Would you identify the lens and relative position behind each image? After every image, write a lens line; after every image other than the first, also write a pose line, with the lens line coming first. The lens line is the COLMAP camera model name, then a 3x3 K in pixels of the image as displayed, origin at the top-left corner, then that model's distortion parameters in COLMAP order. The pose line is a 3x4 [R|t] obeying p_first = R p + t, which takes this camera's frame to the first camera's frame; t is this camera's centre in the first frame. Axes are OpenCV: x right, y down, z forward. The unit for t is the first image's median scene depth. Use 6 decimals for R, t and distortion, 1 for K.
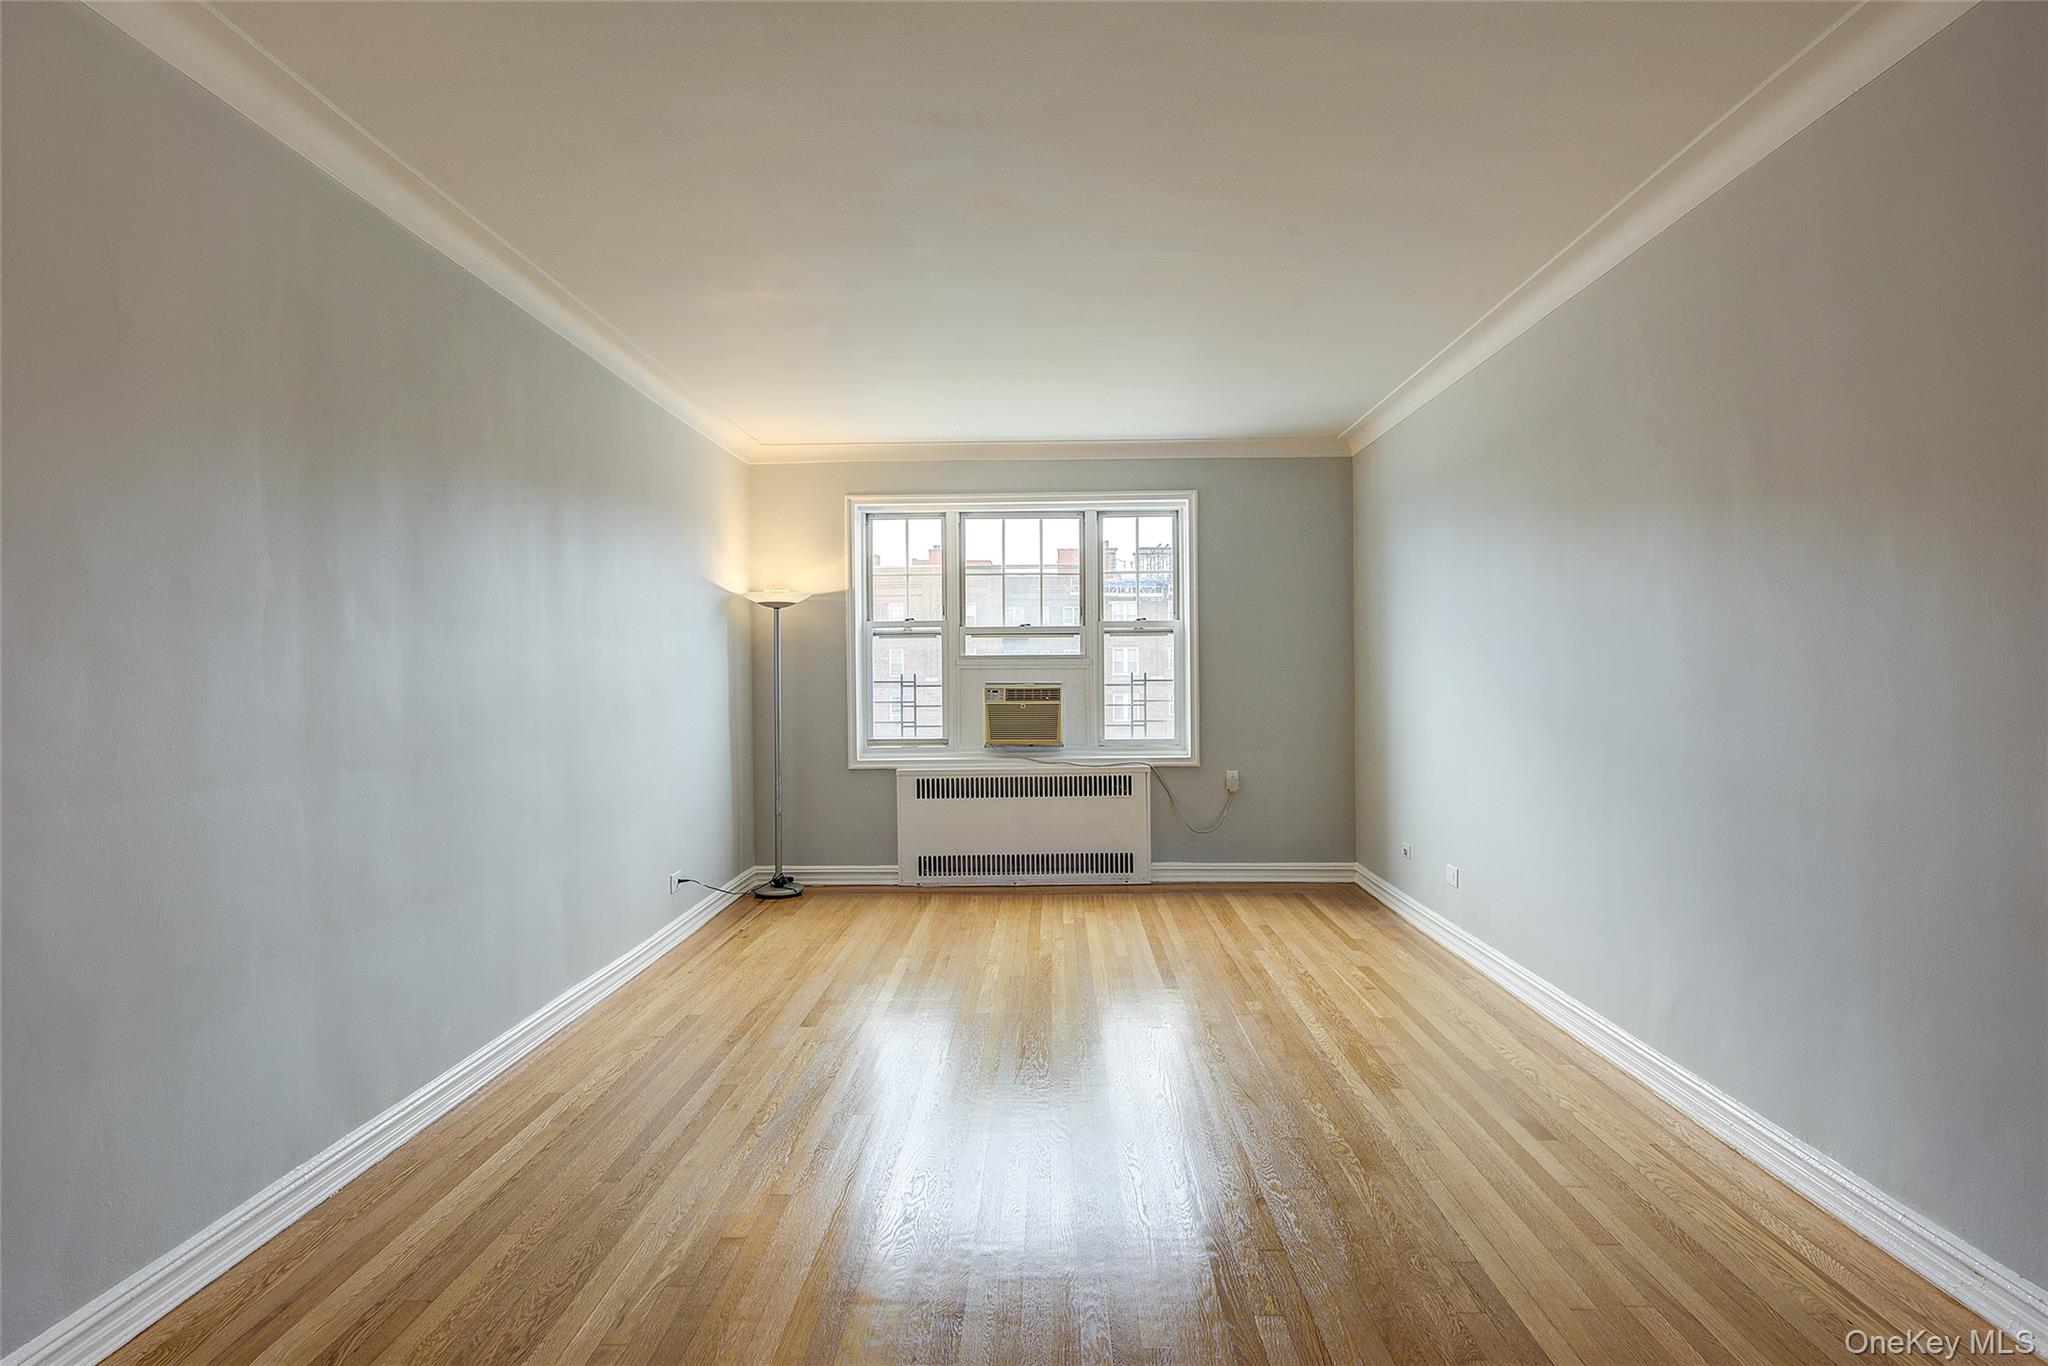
lens RADIAL K [[1055.1, 0, 1015.2], [0, 1055.1, 674.6], [0, 0, 1]] dist [-0.001985, -0.004029]
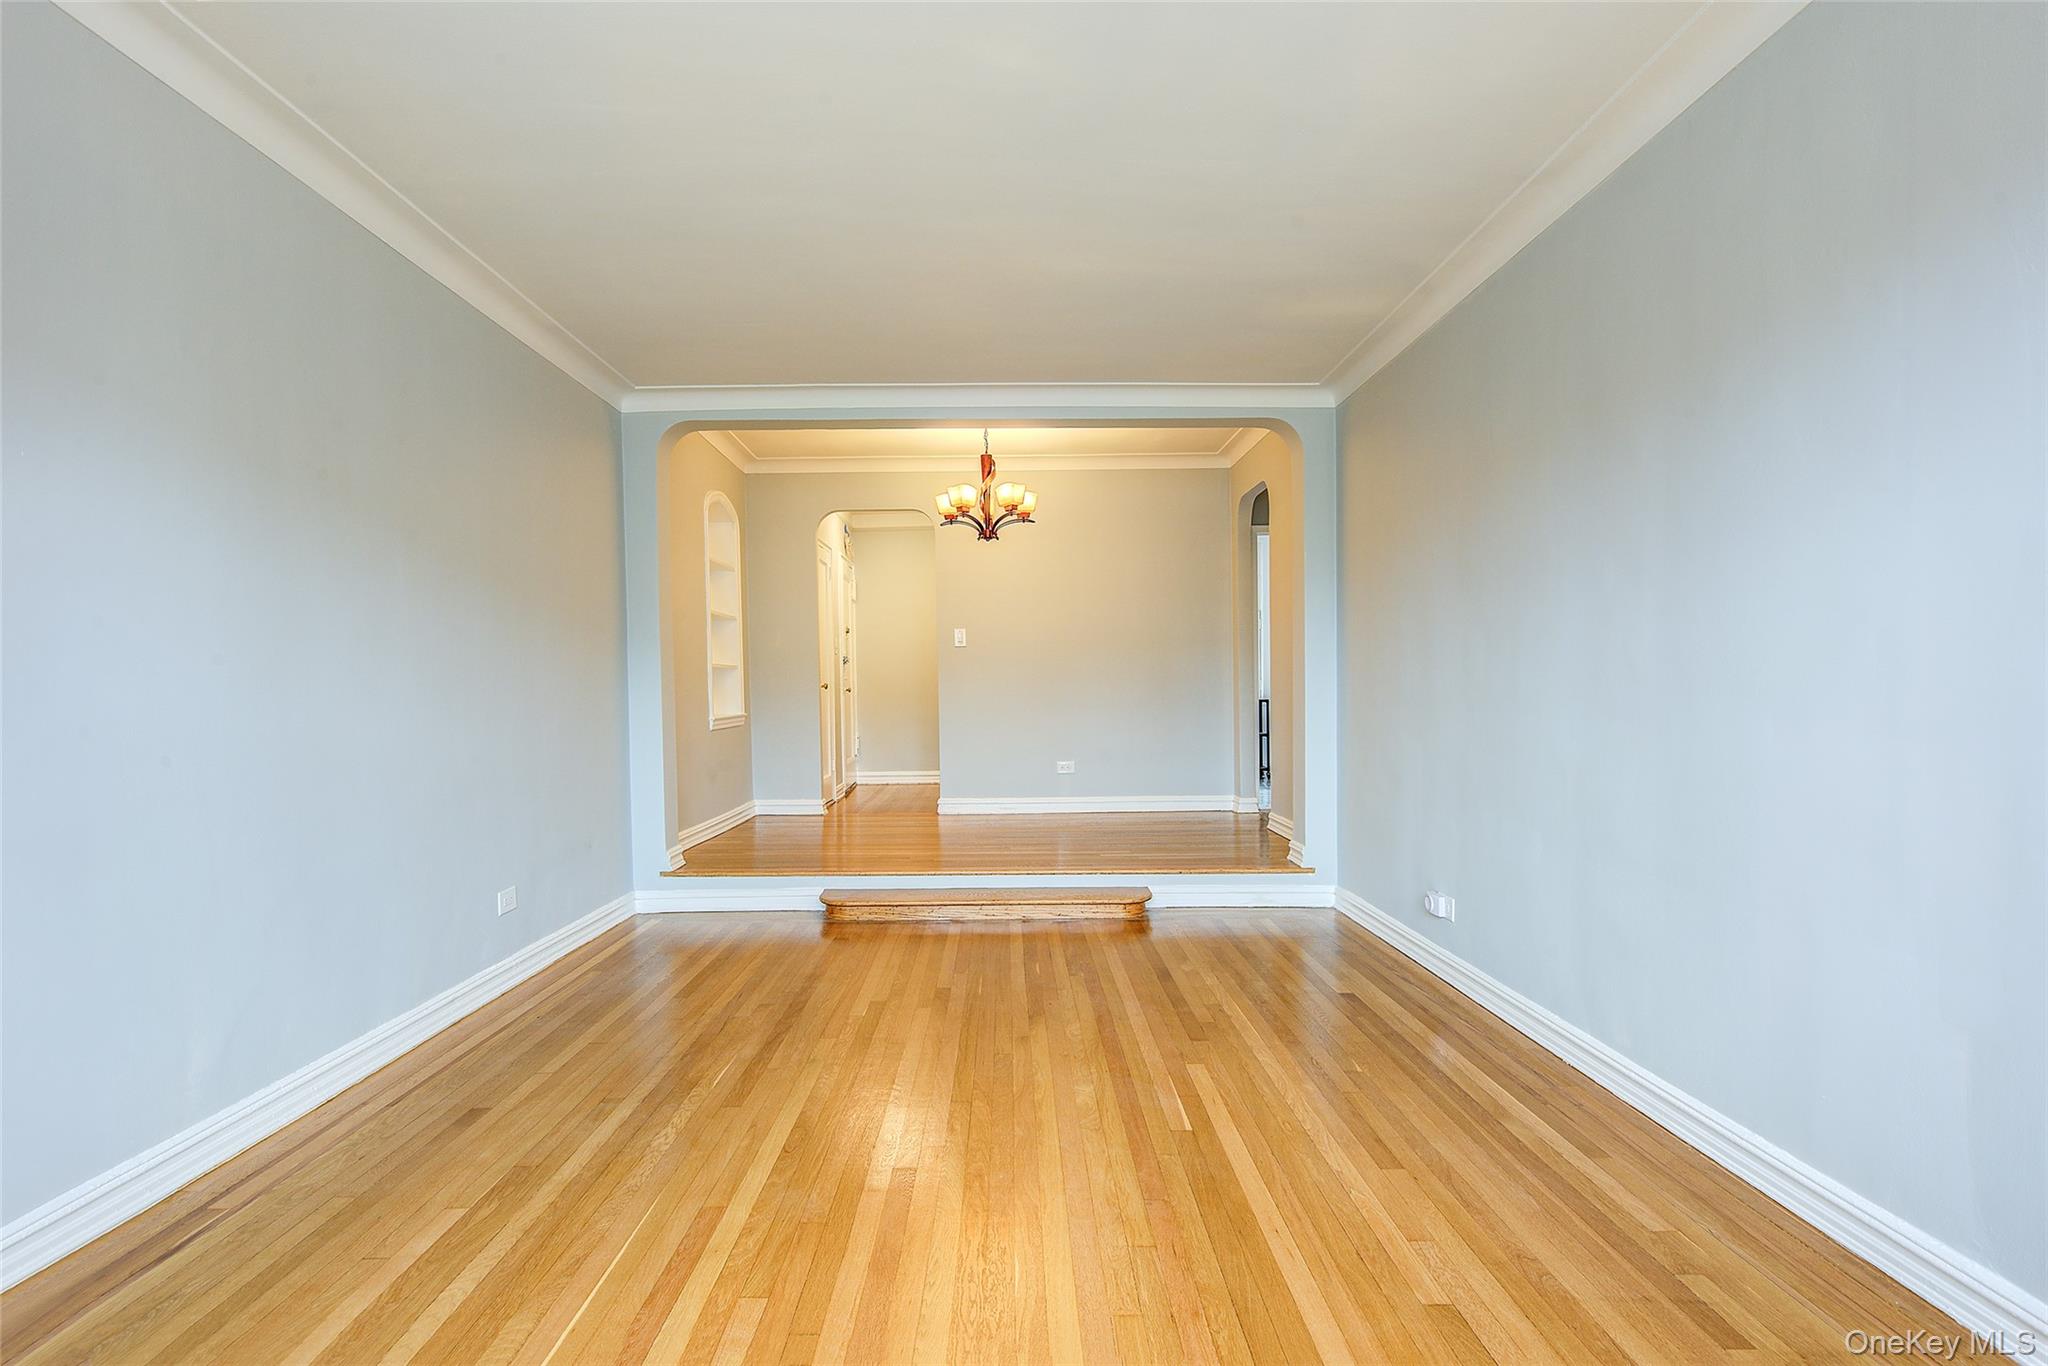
lens RADIAL K [[1055.1, 0, 996.1], [0, 1055.1, 713.6], [0, 0, 1]] dist [-0.001985, -0.004029]
pose [[-0.999611, 0.019966, -0.019477, 0.009990], [0.019622, 0.999651, 0.017700, 0.023280], [0.019823, 0.017311, -0.999654, 0.882161]]
